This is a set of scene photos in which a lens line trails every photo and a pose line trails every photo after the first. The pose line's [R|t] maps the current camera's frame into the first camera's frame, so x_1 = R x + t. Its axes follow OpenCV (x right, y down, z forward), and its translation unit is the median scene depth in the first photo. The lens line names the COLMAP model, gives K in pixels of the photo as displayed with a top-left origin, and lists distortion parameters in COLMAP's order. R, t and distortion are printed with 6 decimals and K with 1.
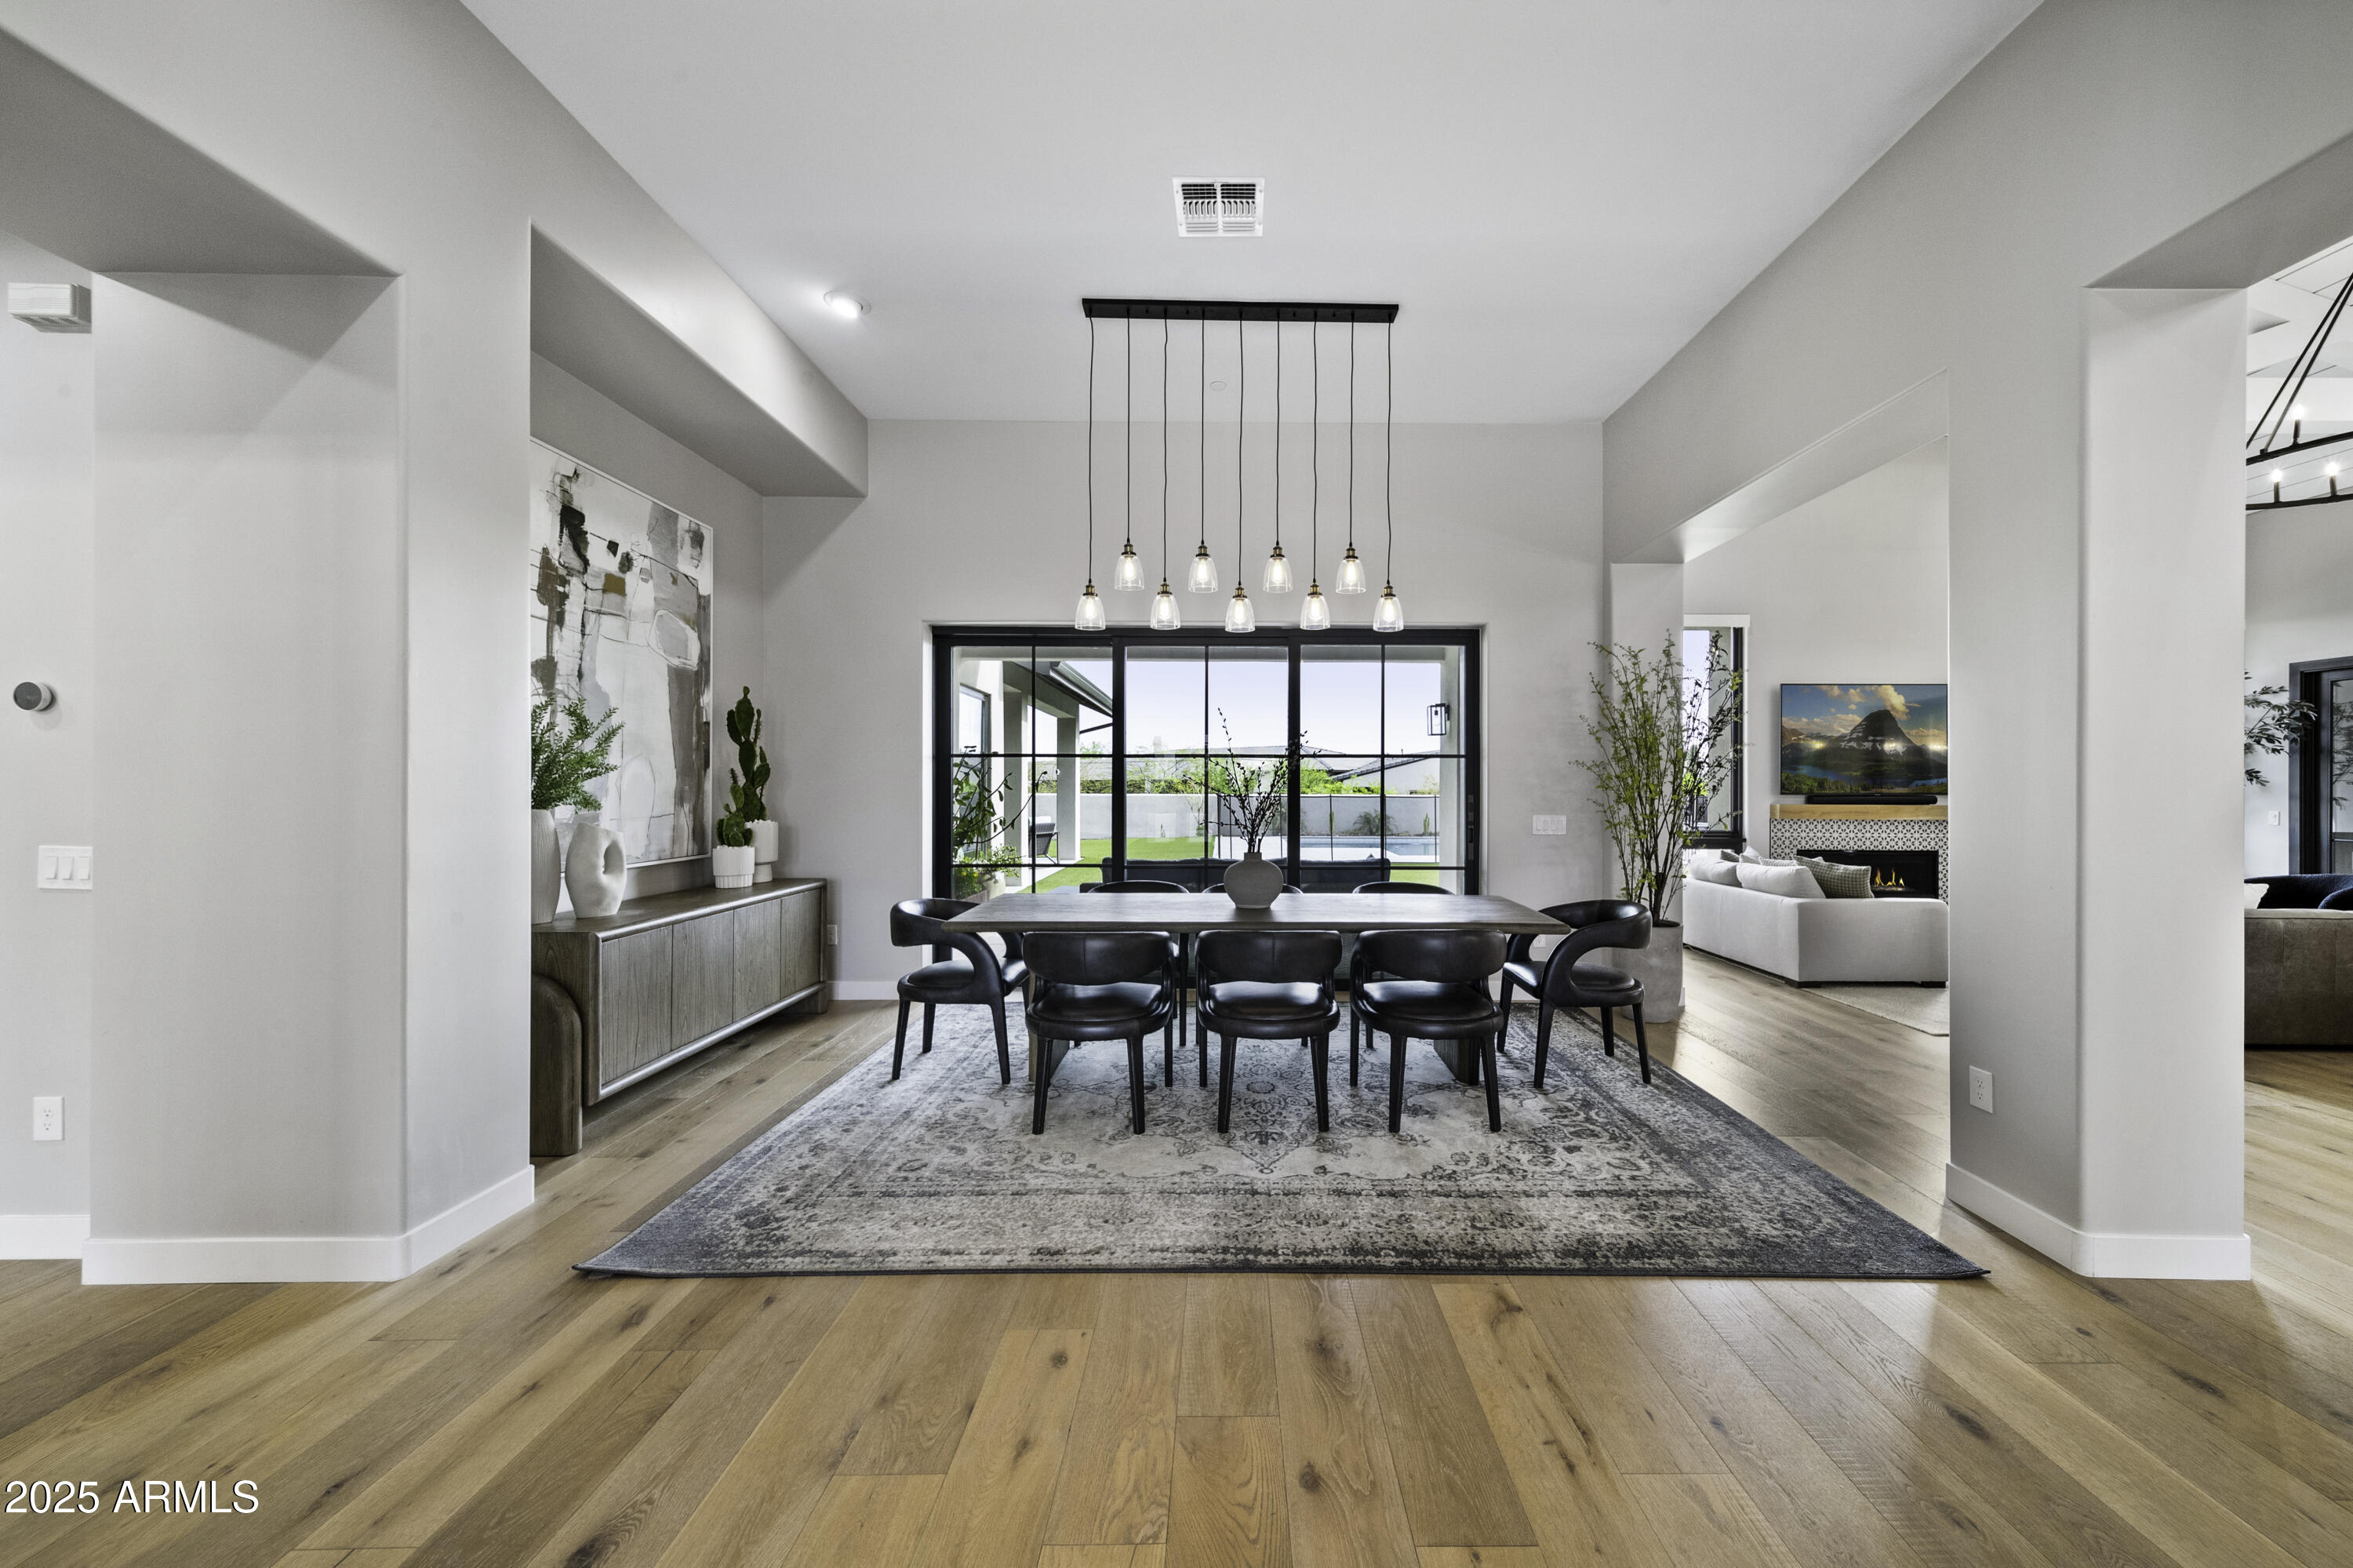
lens RADIAL K [[860.1, 0, 1258.6], [0, 860.1, 785.2], [0, 0, 1]] dist [0.000892, -0.003464]
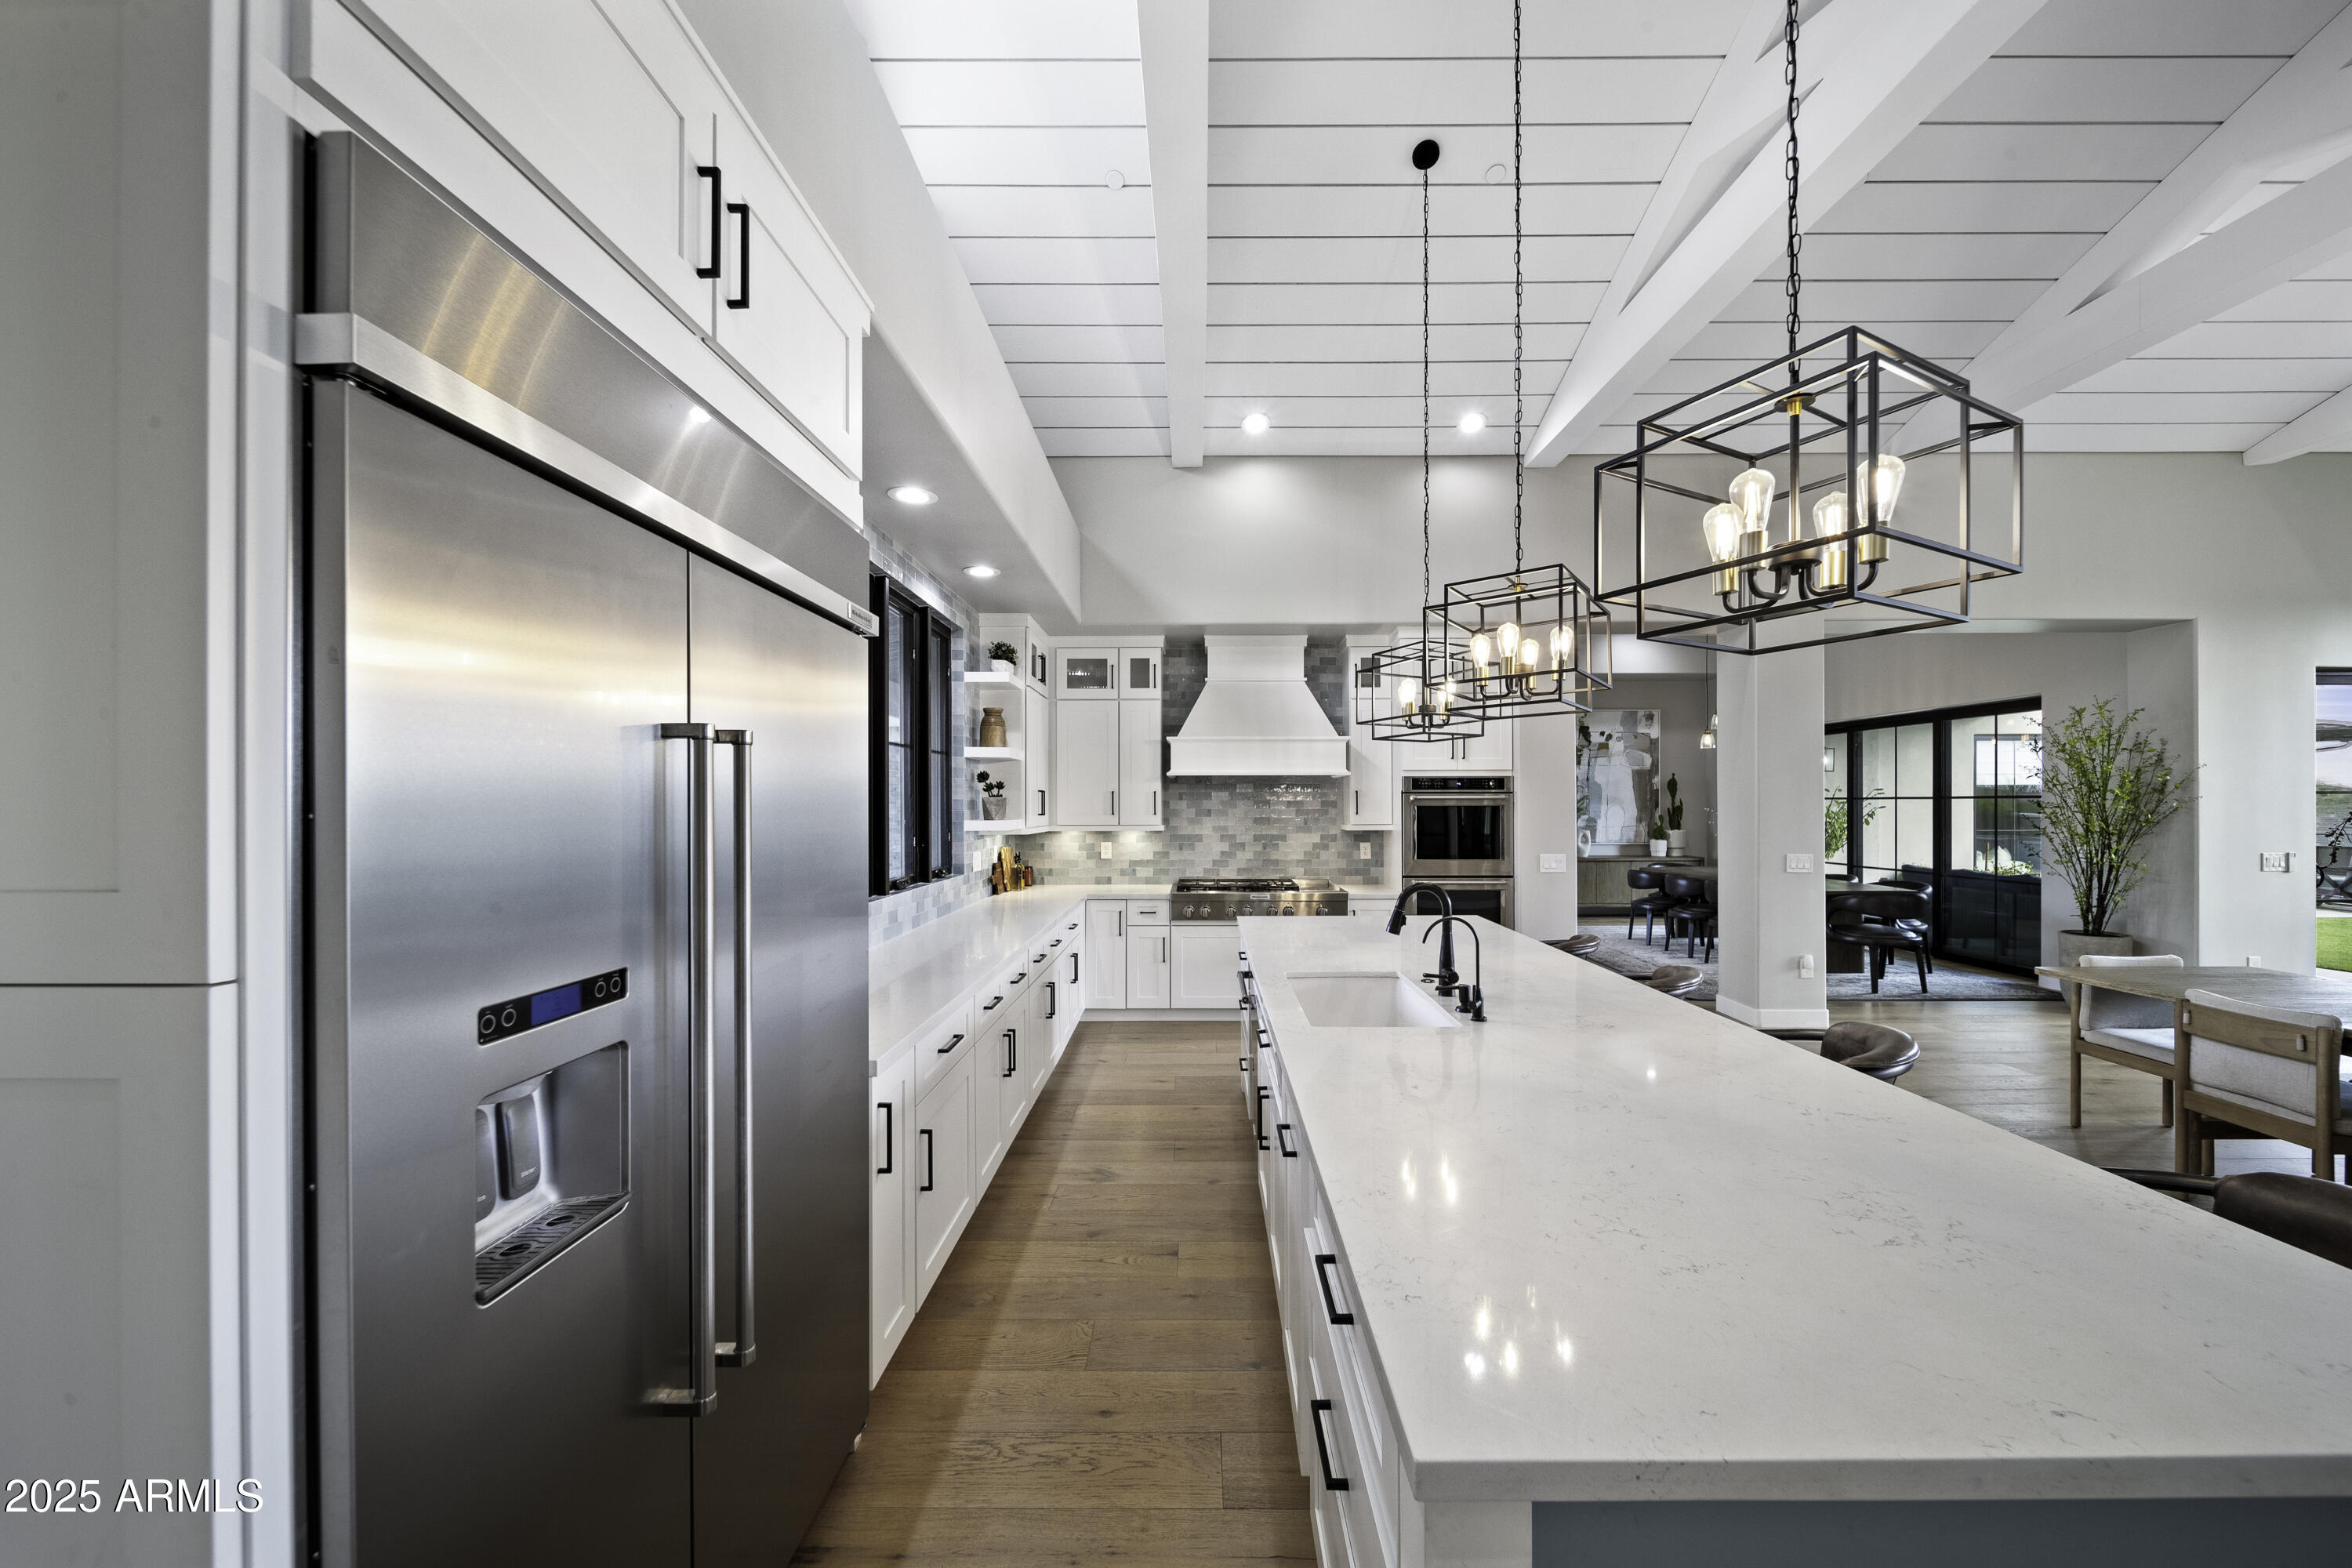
lens RADIAL K [[837.6, 0, 1197.8], [0, 837.6, 804.3], [0, 0, 1]] dist [-0.001559, -0.000340]
pose [[-0.015315, -0.001723, -0.999881, 2.025680], [0.008038, 0.999966, -0.001846, -0.040219], [0.999850, -0.008065, -0.015301, -0.323083]]
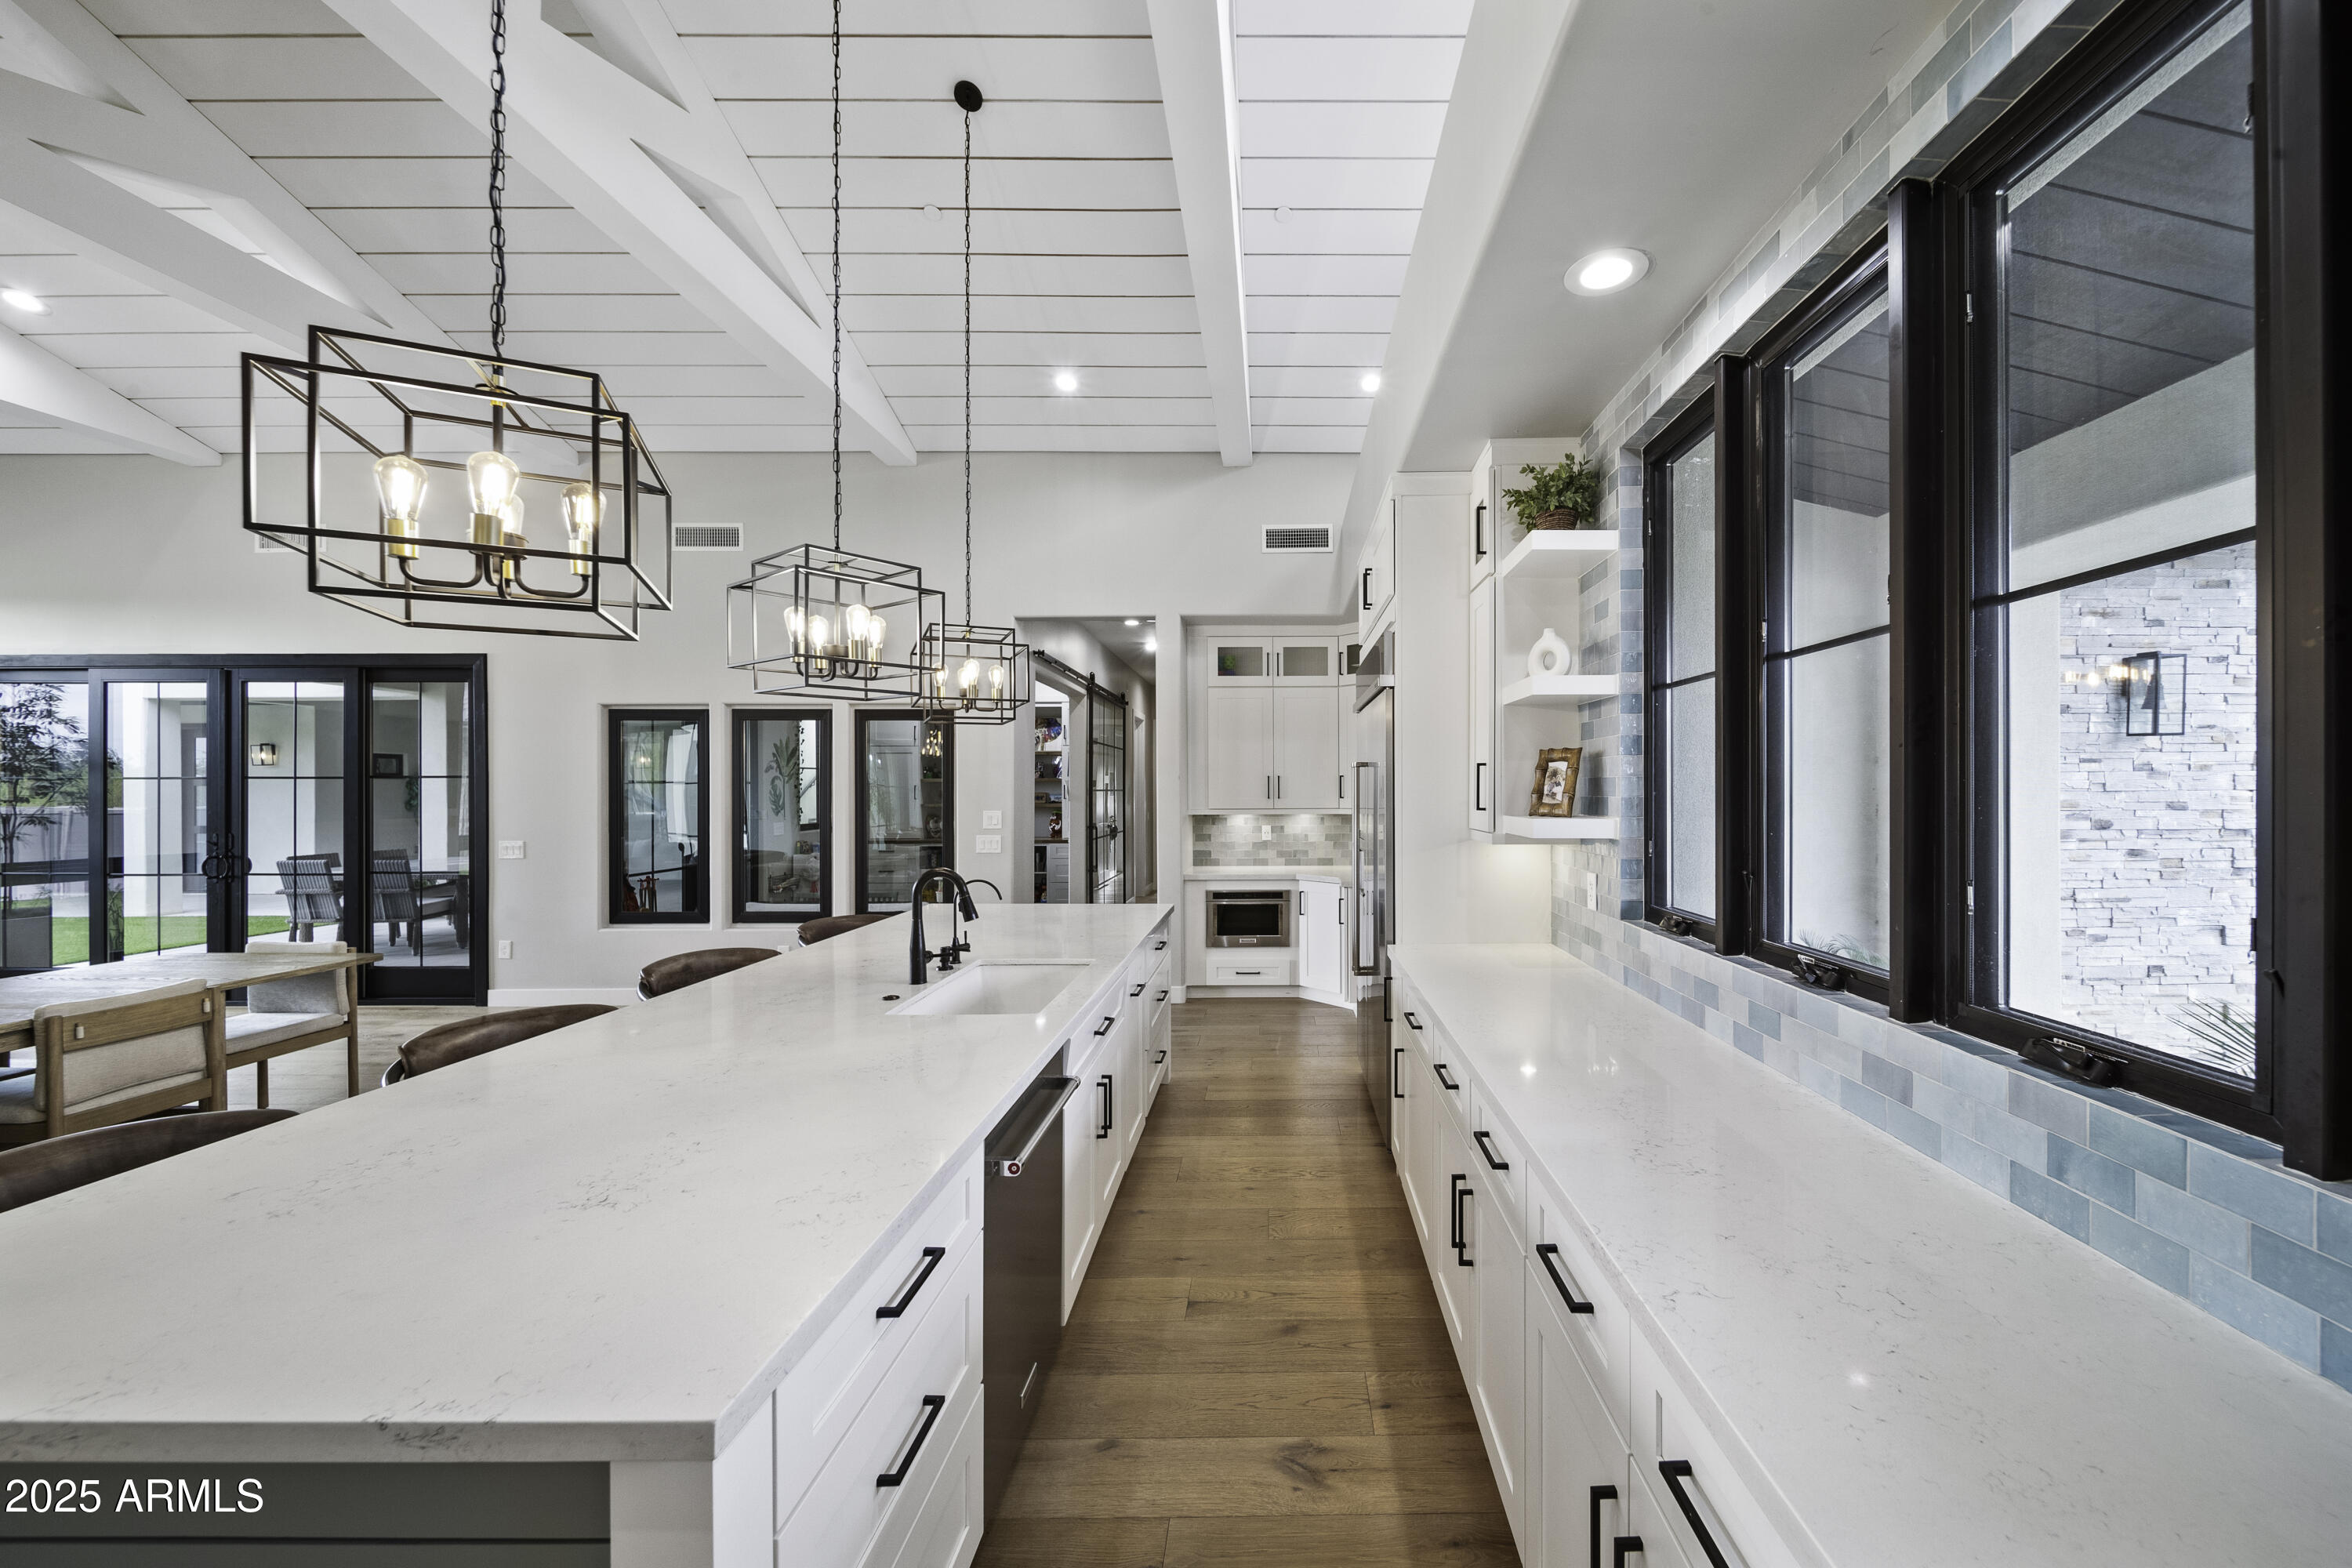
lens RADIAL K [[871.5, 0, 1283.9], [0, 871.5, 789.2], [0, 0, 1]] dist [-0.000942, -0.000586]
pose [[0.003595, -0.002523, 0.999990, 0.728228], [-0.002790, 0.999993, 0.002533, -0.042708], [-0.999990, -0.002799, 0.003588, -0.422184]]
